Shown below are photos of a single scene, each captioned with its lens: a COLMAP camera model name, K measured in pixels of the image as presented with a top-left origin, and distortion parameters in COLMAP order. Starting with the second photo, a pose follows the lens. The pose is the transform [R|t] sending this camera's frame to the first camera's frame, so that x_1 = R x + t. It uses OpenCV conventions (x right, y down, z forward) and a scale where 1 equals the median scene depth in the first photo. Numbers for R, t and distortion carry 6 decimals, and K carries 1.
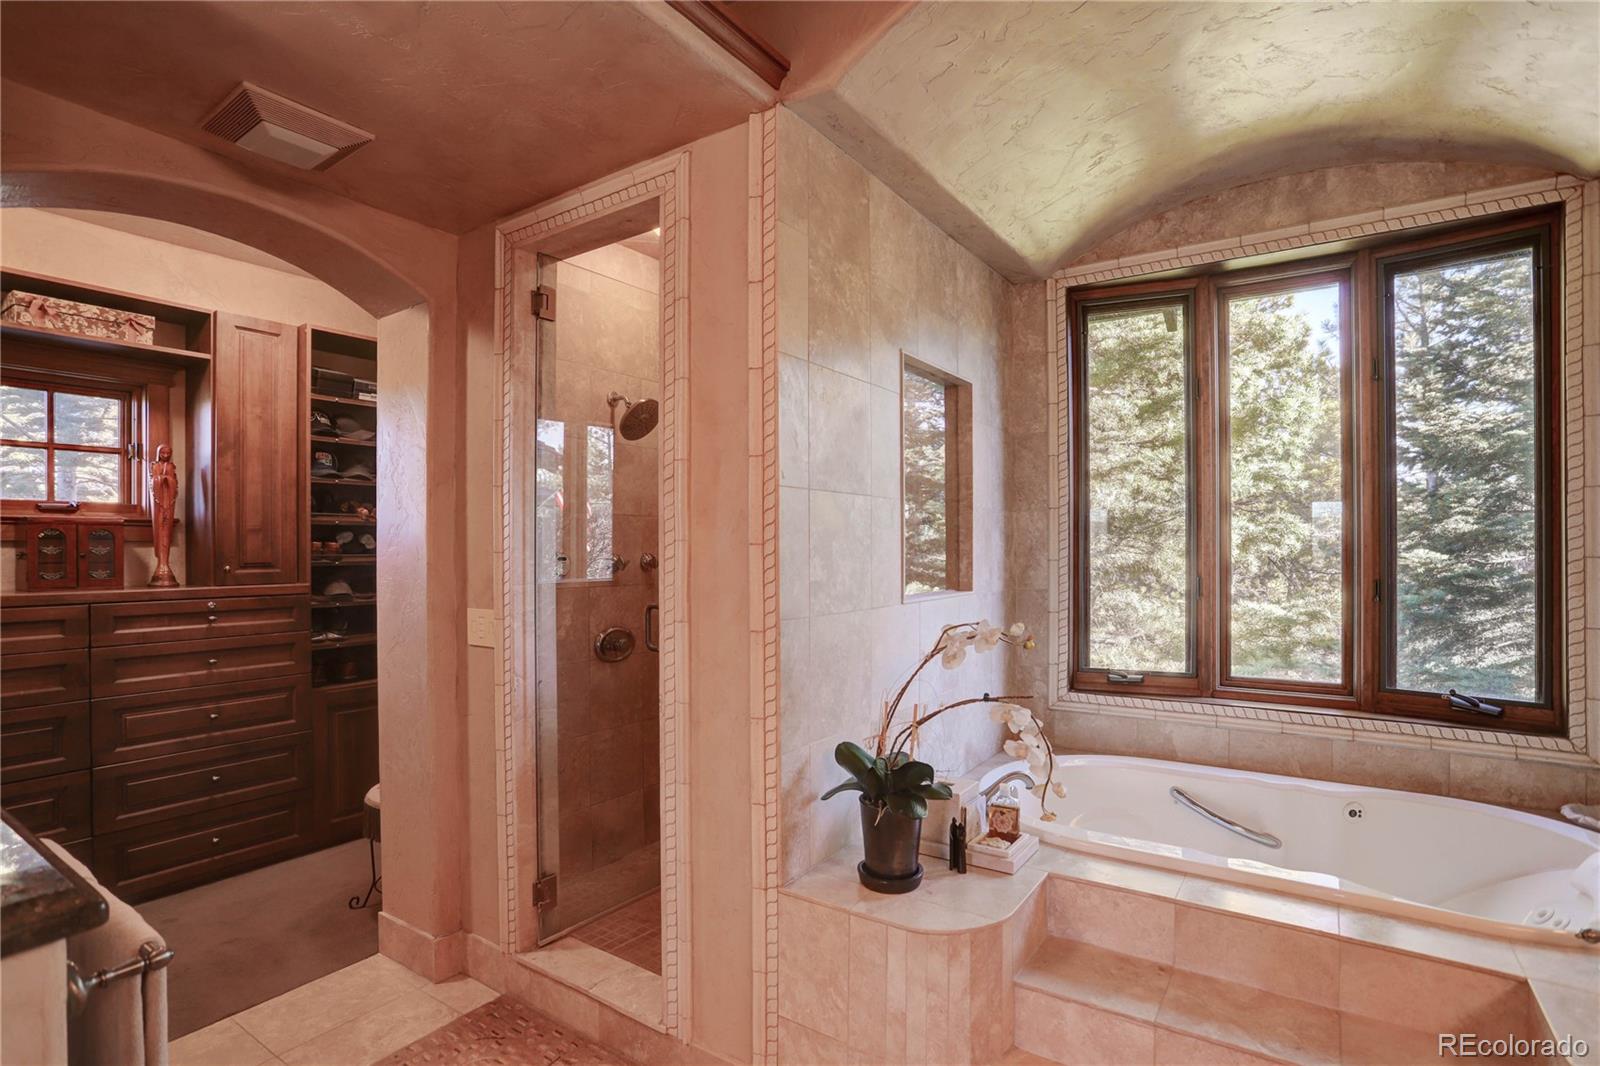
lens RADIAL K [[792.0, 0, 801.1], [0, 792.0, 551.5], [0, 0, 1]] dist [-0.068548, 0.031586]
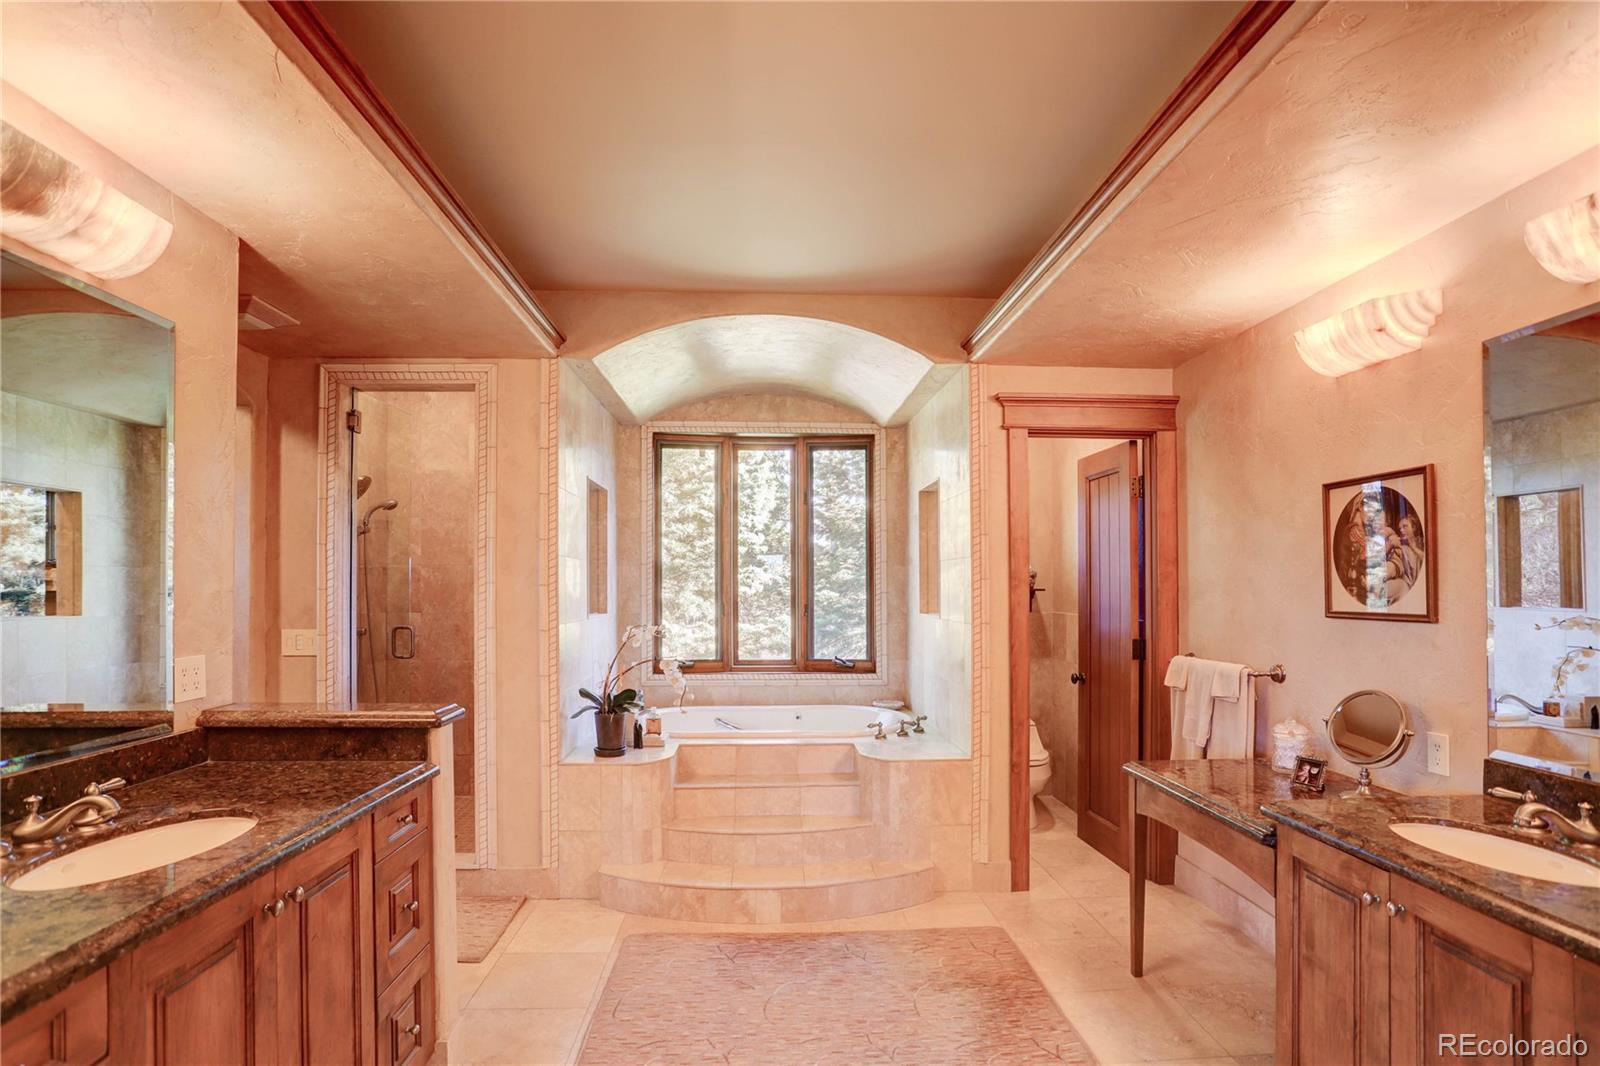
lens RADIAL K [[805.1, 0, 800.0], [0, 805.1, 533.0], [0, 0, 1]] dist [-0.047051, 0.000365]
pose [[0.799643, 0.044060, 0.598857, -0.526202], [0.000894, 0.997216, -0.074562, 0.007018], [-0.600475, 0.060159, 0.797378, -0.671437]]
